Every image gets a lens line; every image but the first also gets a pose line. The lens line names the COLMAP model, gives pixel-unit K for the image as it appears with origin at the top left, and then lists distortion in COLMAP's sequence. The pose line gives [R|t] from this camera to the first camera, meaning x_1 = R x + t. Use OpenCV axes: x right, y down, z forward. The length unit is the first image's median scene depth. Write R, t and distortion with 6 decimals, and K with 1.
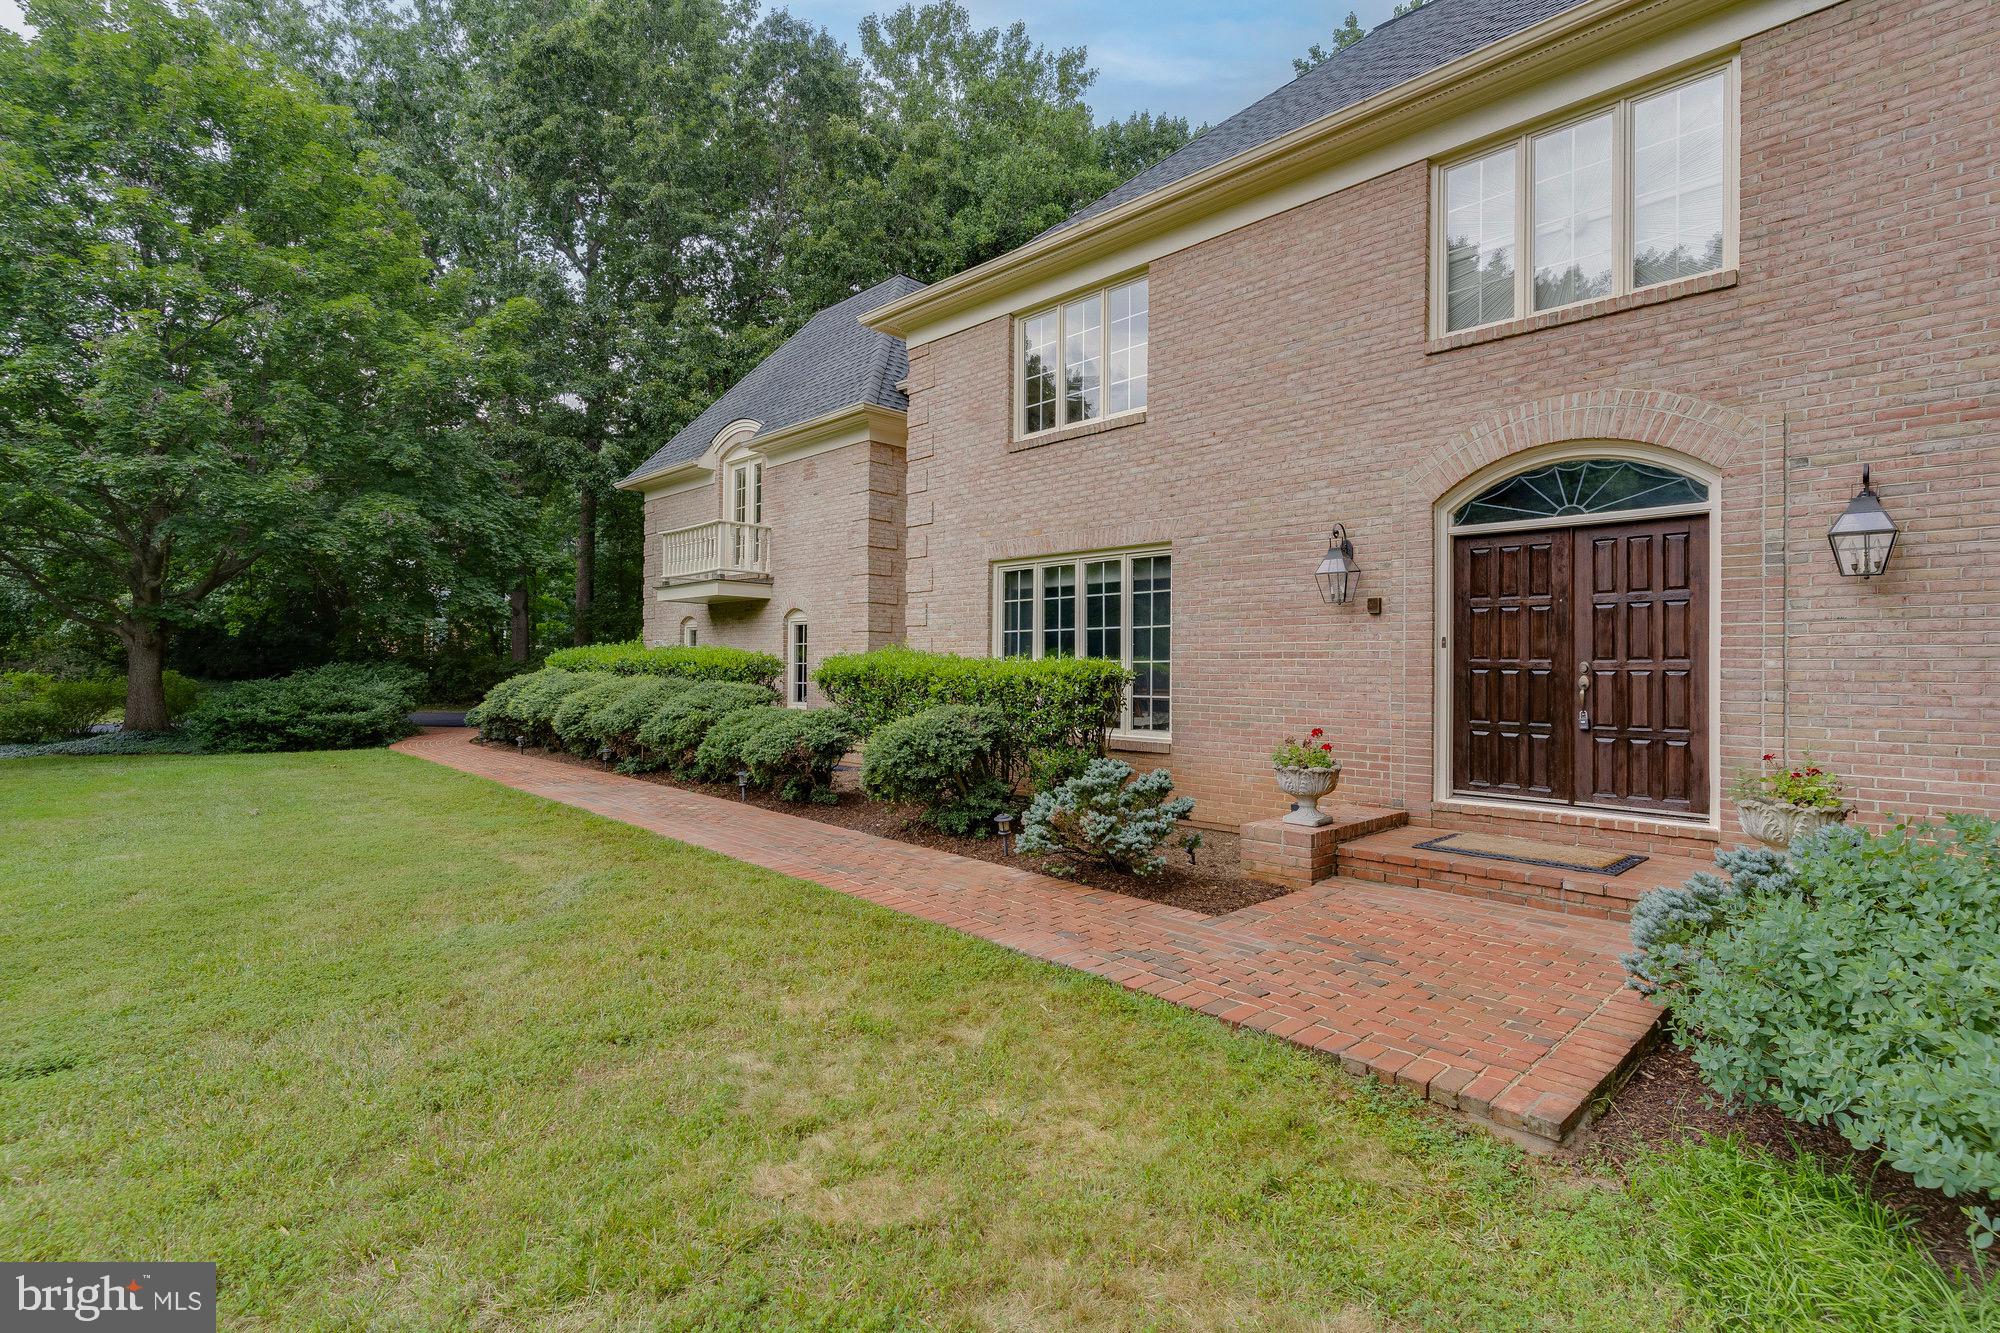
lens RADIAL K [[951.9, 0, 1018.4], [0, 951.9, 662.9], [0, 0, 1]] dist [0.000225, 0.000765]
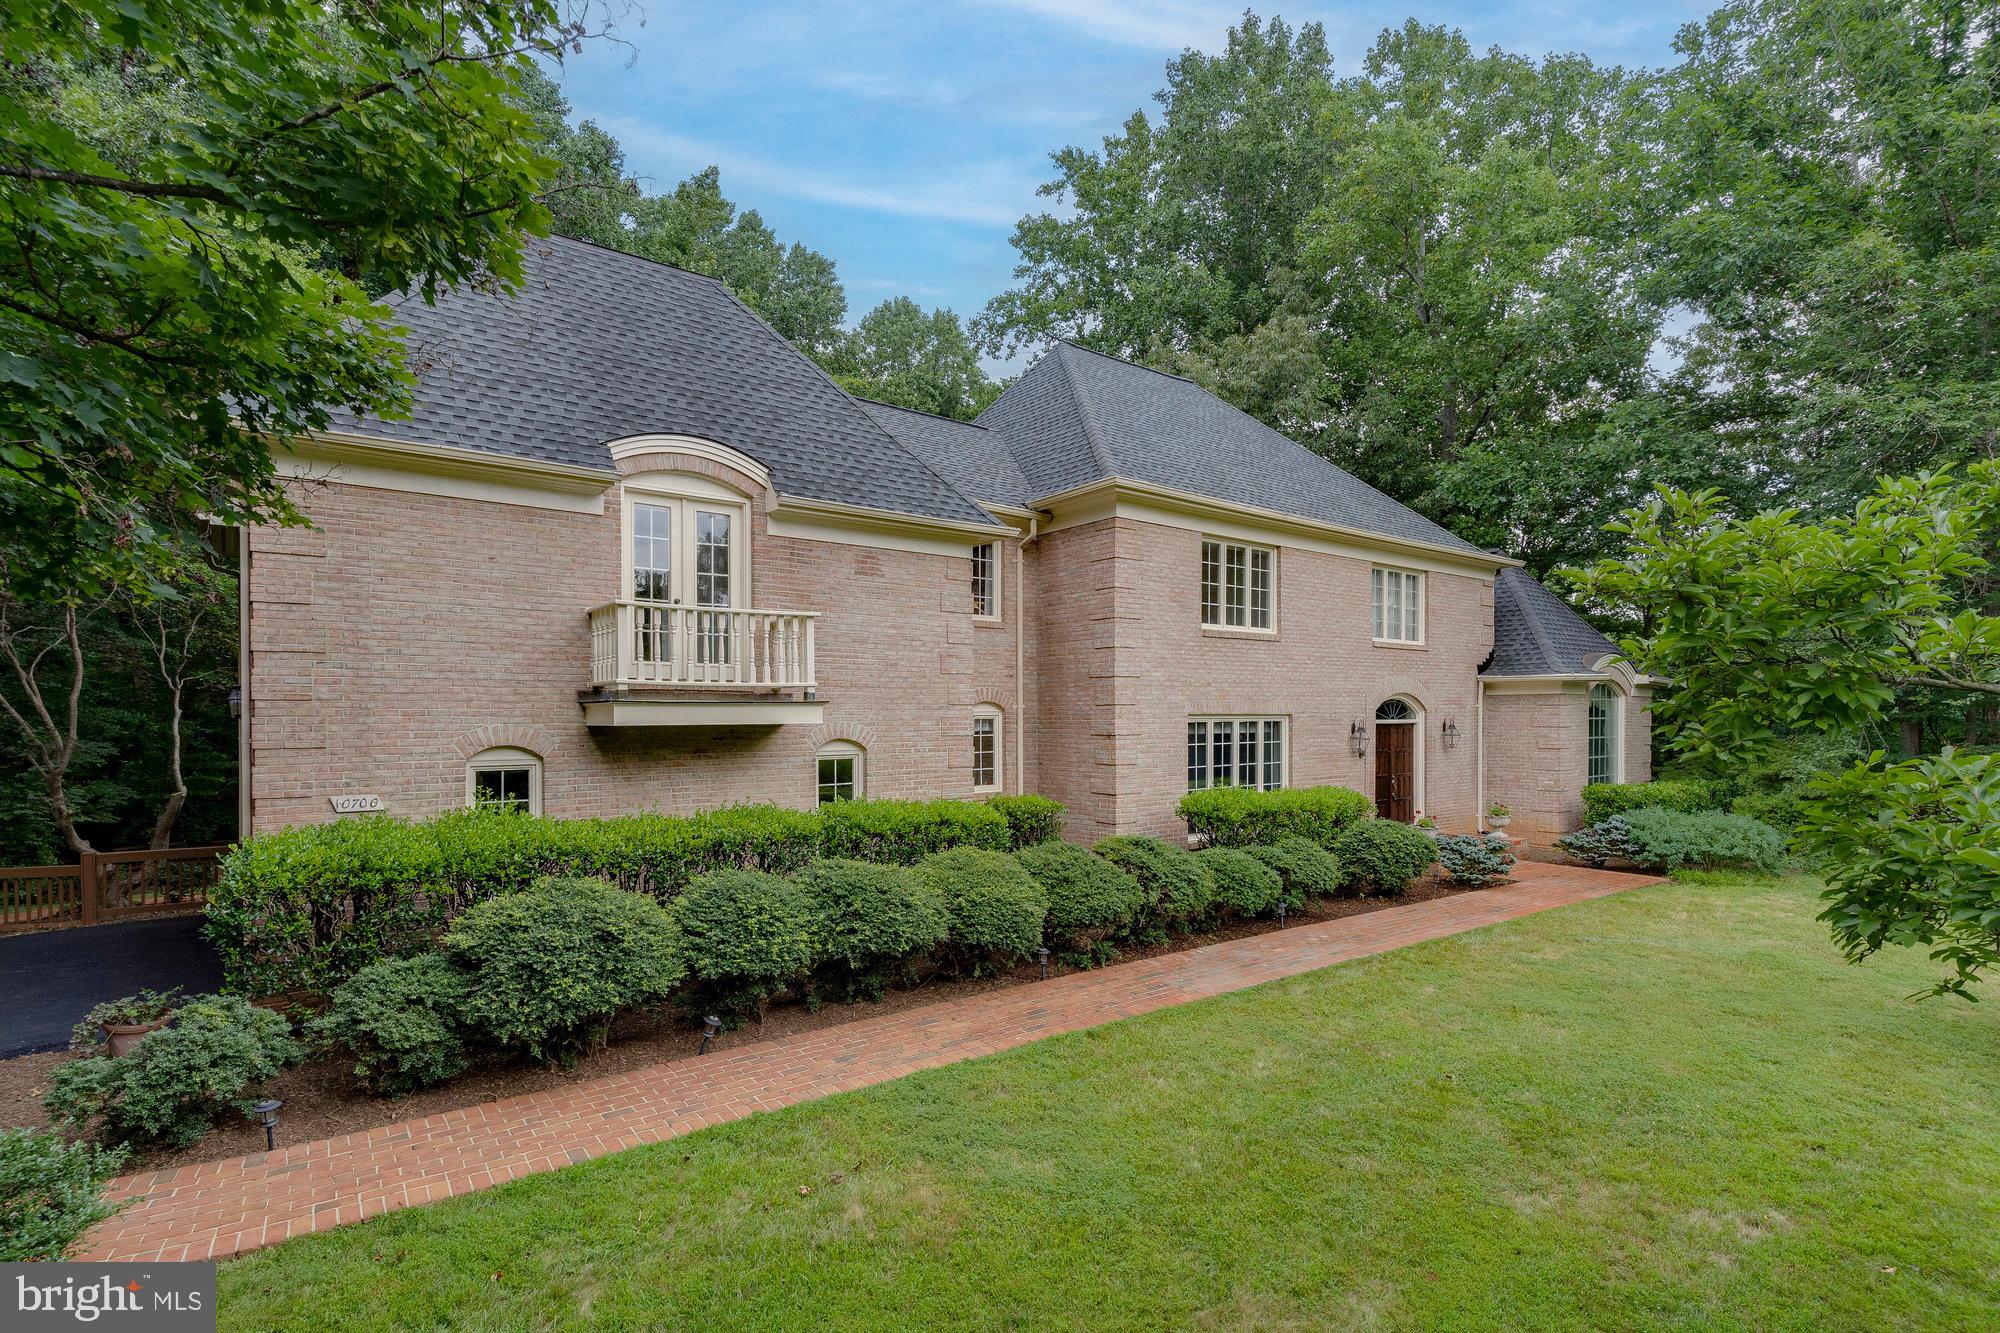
lens RADIAL K [[985.5, 0, 1013.2], [0, 985.5, 723.7], [0, 0, 1]] dist [-0.005655, 0.000809]
pose [[0.105551, -0.006935, 0.994390, -1.606556], [0.004093, 0.999970, 0.006539, -0.118810], [-0.994405, 0.003380, 0.105576, 1.255120]]
